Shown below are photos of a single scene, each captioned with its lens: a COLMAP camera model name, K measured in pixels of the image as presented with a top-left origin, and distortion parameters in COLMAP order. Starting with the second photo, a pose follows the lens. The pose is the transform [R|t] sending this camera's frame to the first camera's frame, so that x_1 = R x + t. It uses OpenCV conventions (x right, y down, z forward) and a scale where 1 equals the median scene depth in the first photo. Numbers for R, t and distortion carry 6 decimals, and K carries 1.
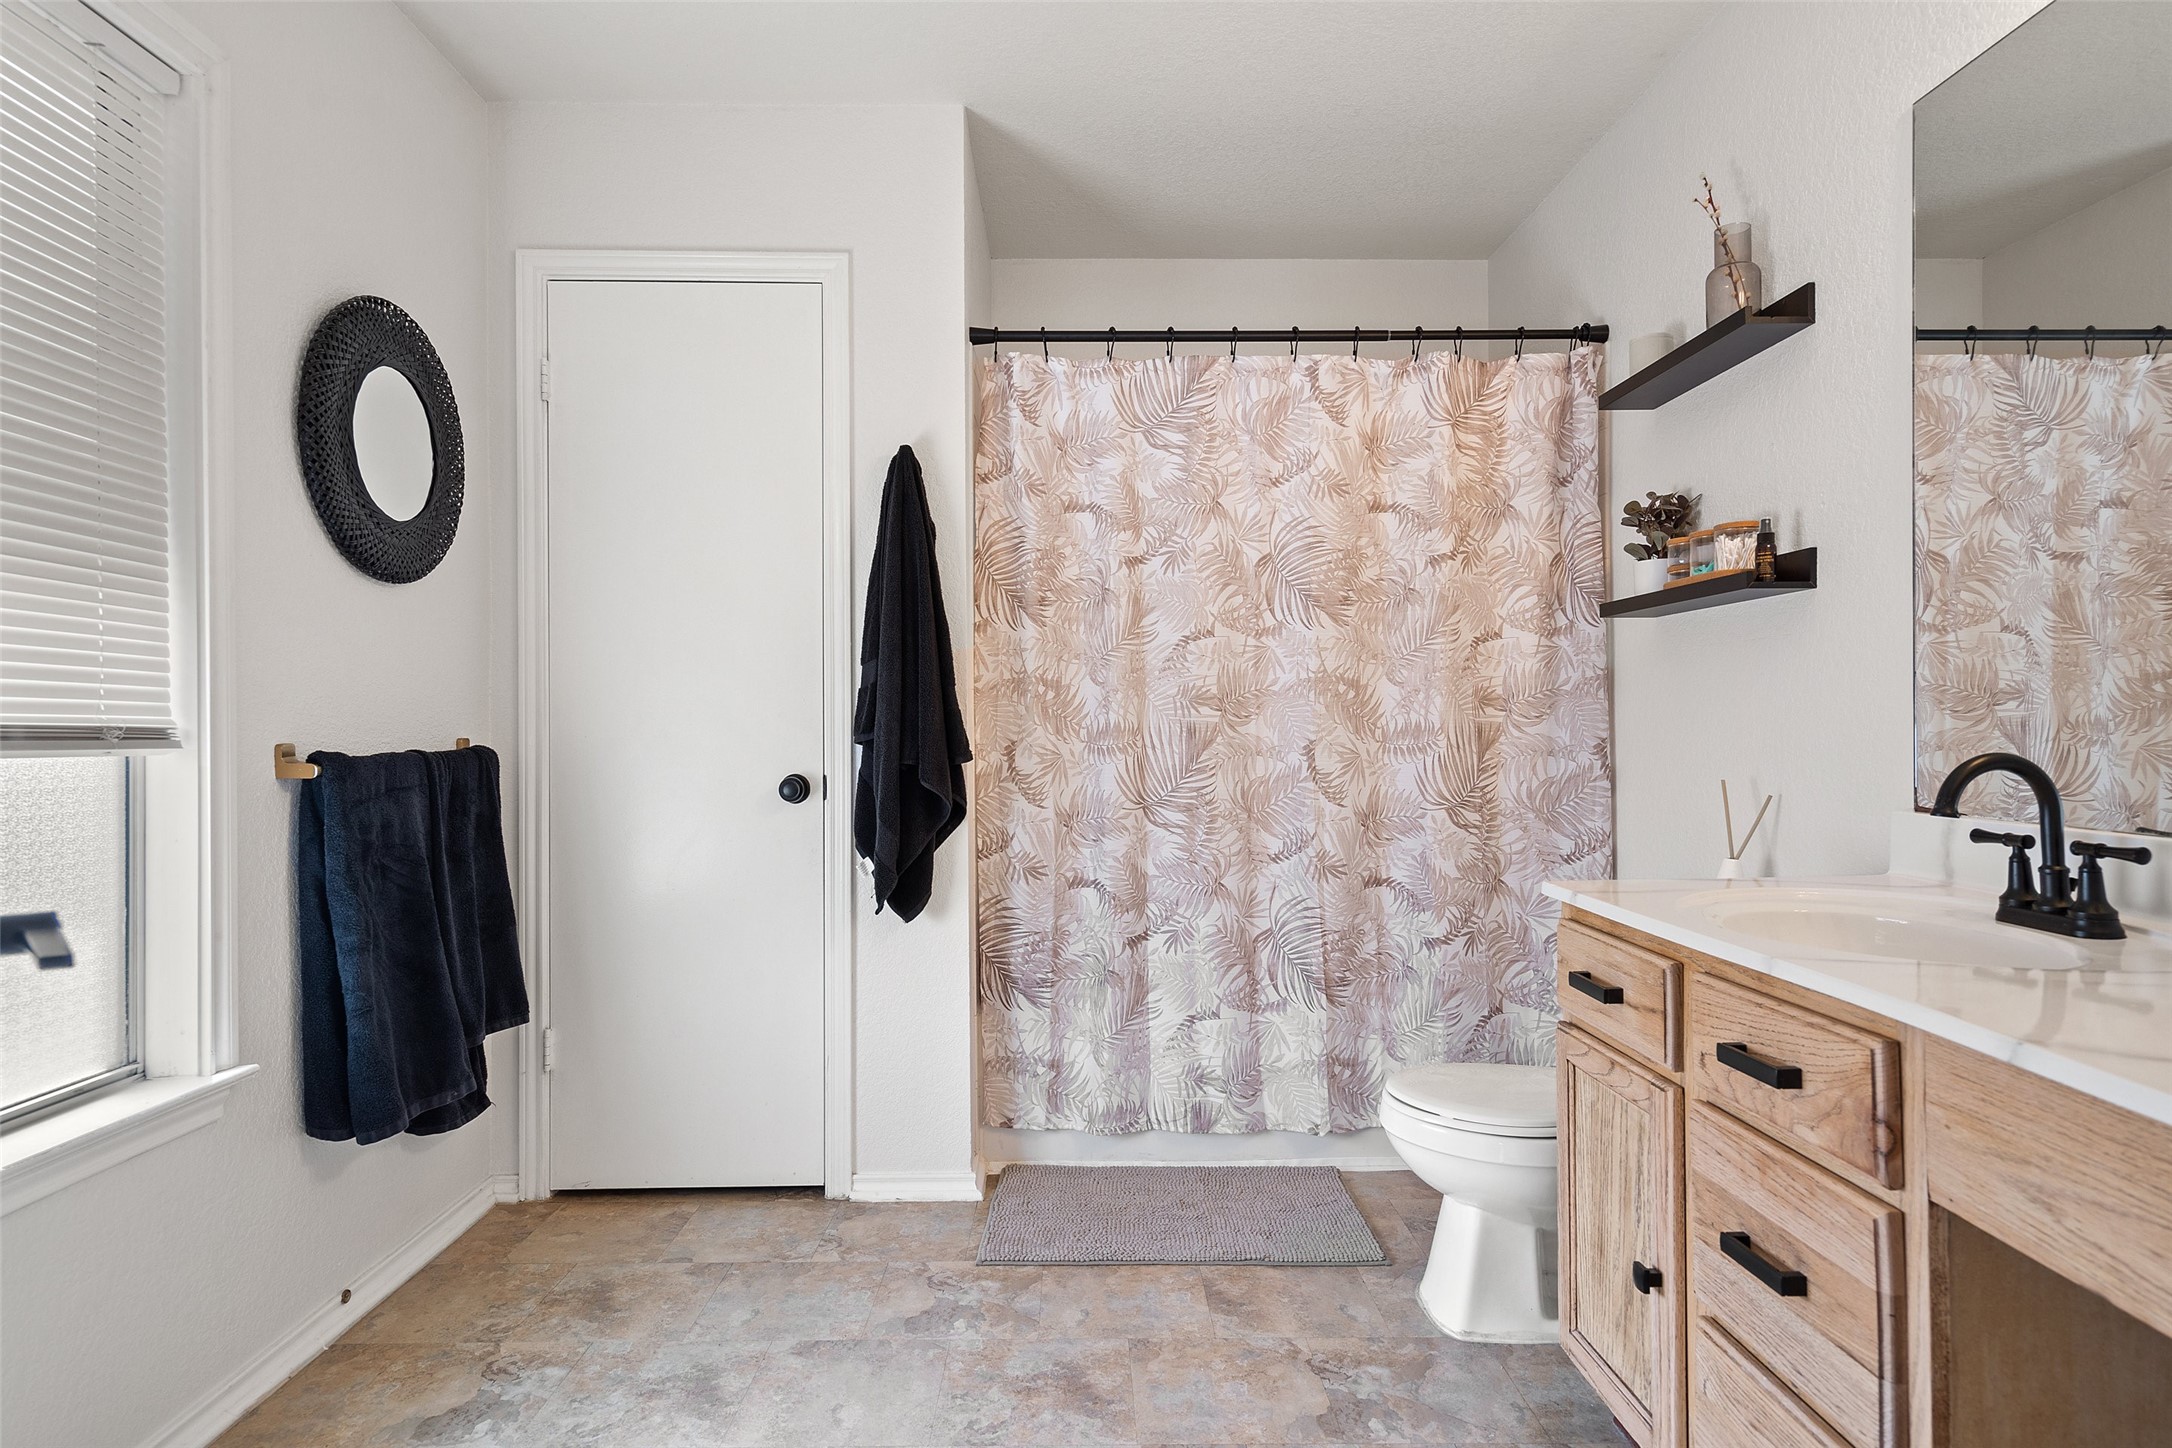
lens RADIAL K [[1166.3, 0, 1081.1], [0, 1166.3, 729.6], [0, 0, 1]] dist [0.002683, 0.001489]
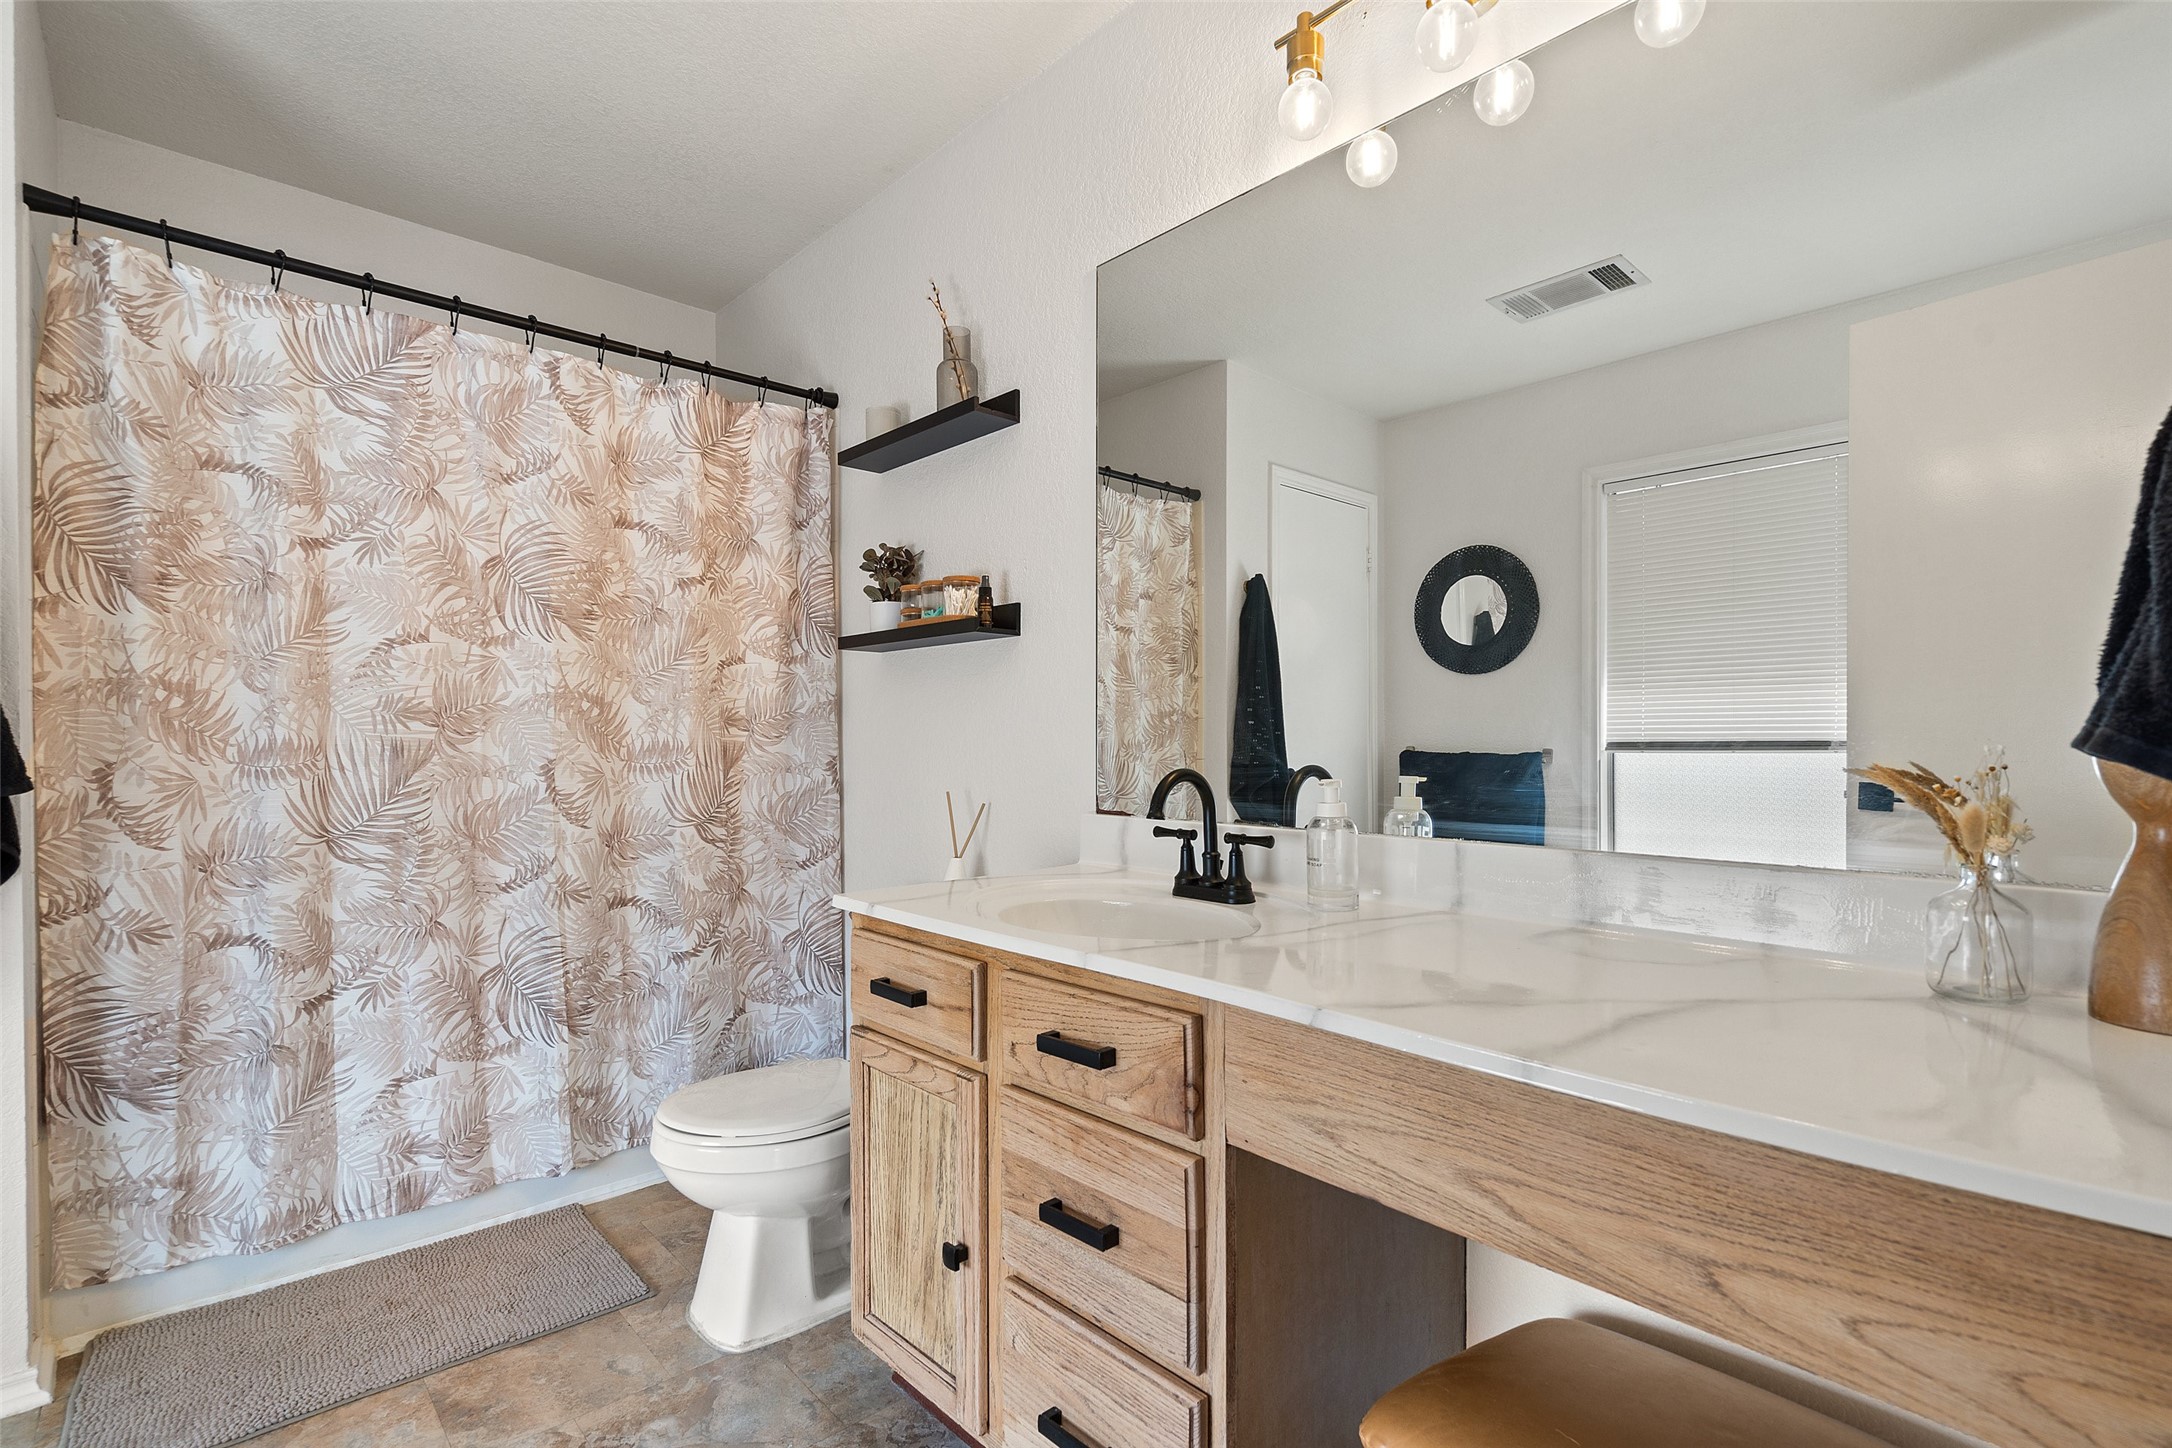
lens RADIAL K [[1009.7, 0, 1095.3], [0, 1009.7, 750.7], [0, 0, 1]] dist [-0.002962, 0.002094]
pose [[0.742376, 0.000445, 0.669983, -0.022123], [-0.002976, 0.999992, 0.002634, -0.001369], [-0.669977, -0.003950, 0.742372, 0.100344]]
